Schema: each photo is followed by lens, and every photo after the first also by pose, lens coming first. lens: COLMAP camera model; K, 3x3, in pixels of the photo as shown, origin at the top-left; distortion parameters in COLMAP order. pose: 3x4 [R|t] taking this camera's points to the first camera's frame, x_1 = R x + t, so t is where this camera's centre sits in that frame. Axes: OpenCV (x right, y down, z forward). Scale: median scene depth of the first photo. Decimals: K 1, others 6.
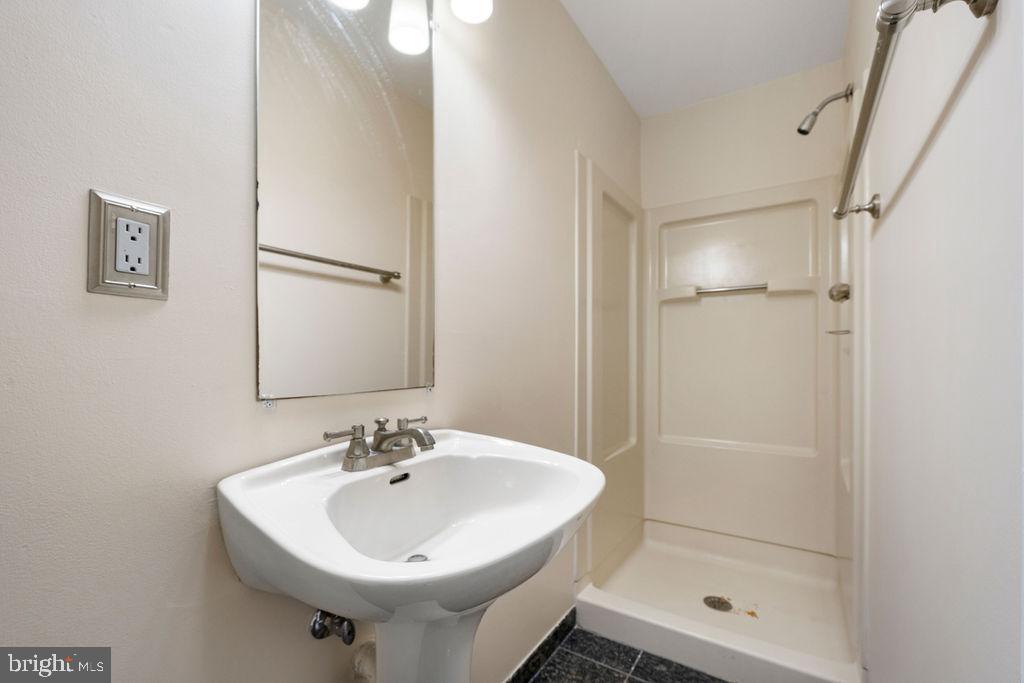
lens RADIAL K [[441.5, 0, 511.6], [0, 441.5, 354.3], [0, 0, 1]] dist [0.000522, 0.000259]
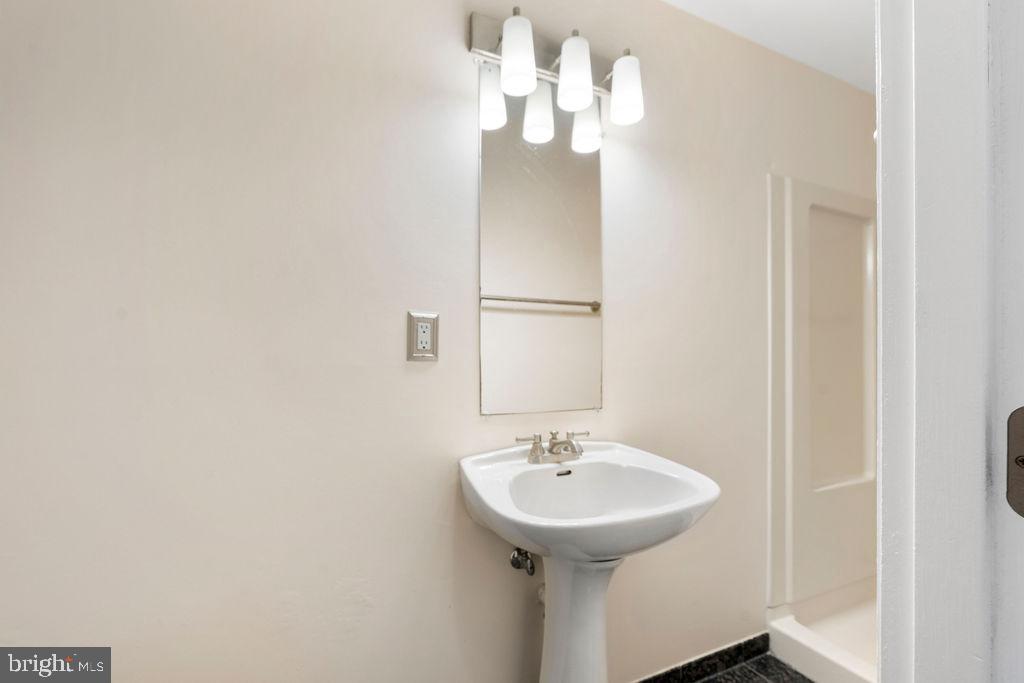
lens RADIAL K [[457.1, 0, 511.3], [0, 457.1, 353.7], [0, 0, 1]] dist [0.025196, 0.000144]
pose [[0.857008, -0.000571, -0.515303, 0.381184], [0.000910, 1.000000, 0.000405, -0.117055], [0.515302, -0.000816, 0.857008, -0.395728]]
